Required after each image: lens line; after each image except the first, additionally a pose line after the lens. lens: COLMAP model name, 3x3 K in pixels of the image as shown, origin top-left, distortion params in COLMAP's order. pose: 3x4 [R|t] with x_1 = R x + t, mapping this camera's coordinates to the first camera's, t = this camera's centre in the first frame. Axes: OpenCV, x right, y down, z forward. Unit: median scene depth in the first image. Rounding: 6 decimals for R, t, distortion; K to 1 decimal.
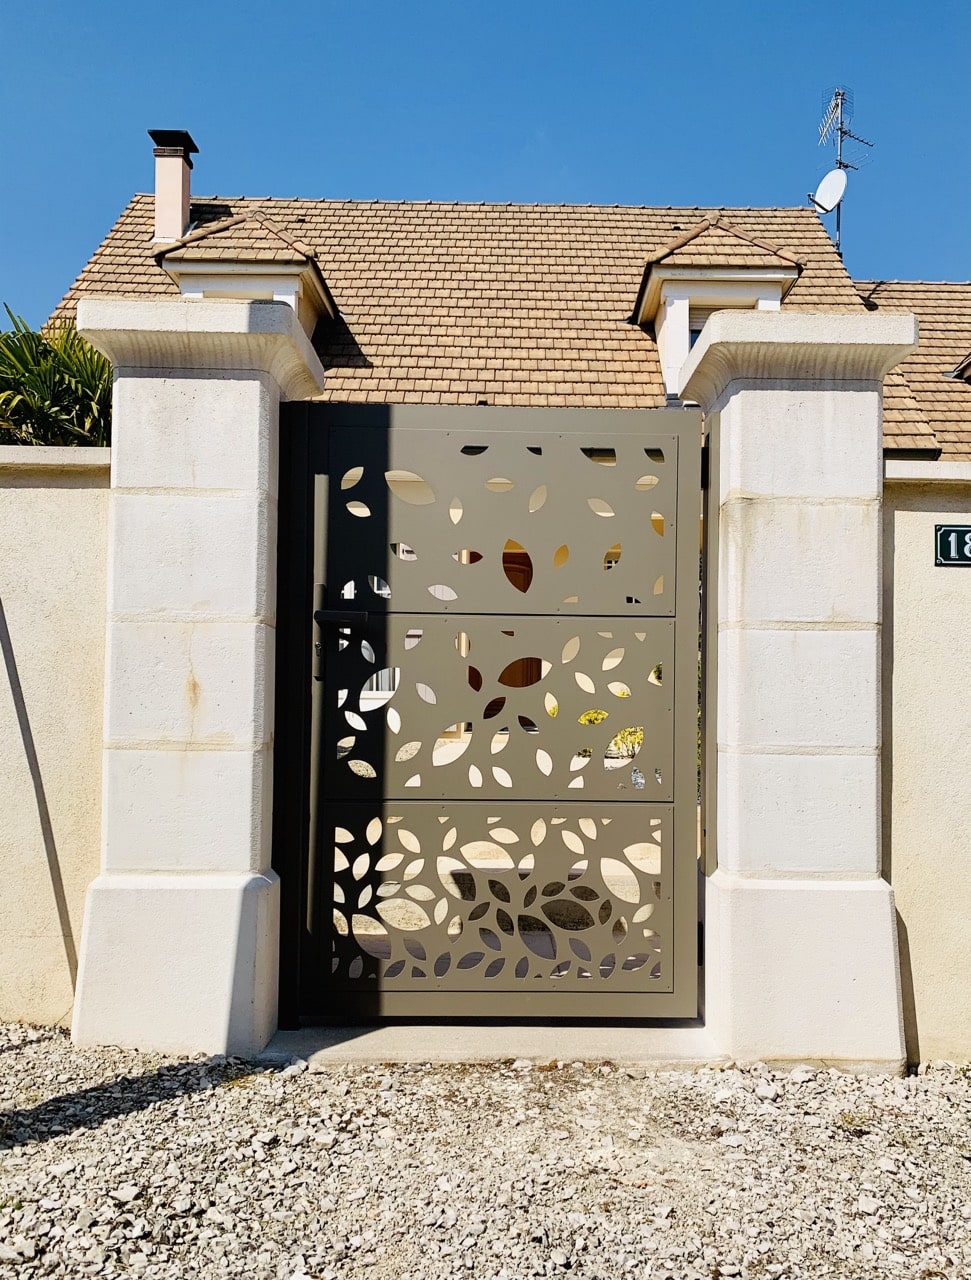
lens RADIAL K [[1141.7, 0, 486.7], [0, 1141.7, 671.6], [0, 0, 1]] dist [0.133516, -0.234908]
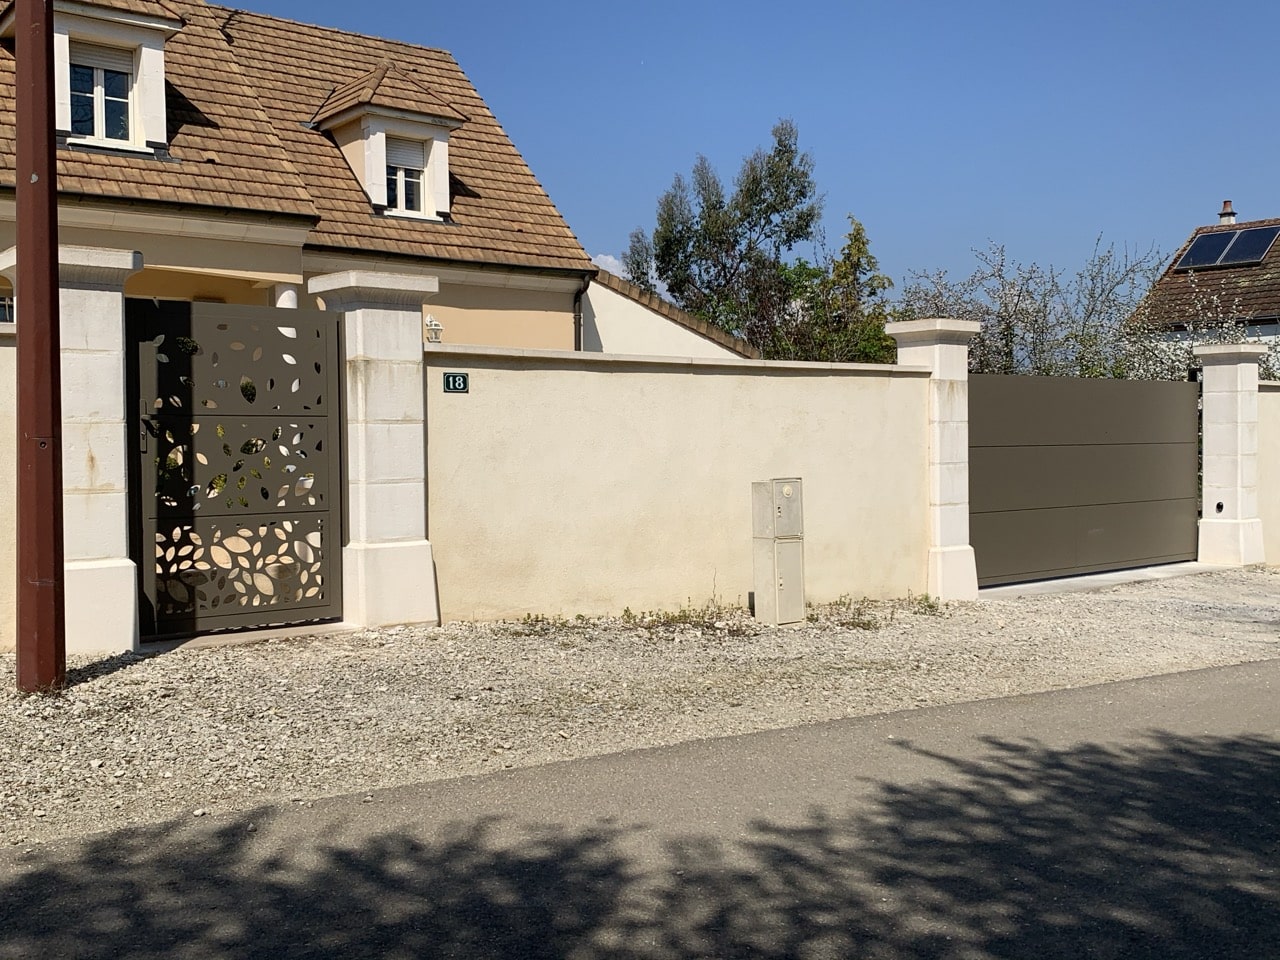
lens RADIAL K [[1314.1, 0, 640.0], [0, 1314.1, 480.0], [0, 0, 1]] dist [0.000542, -0.002157]
pose [[0.796803, -0.035998, 0.603166, -0.775653], [0.003108, 0.998455, 0.055485, -0.062705], [-0.604231, -0.042336, 0.795683, -1.124233]]
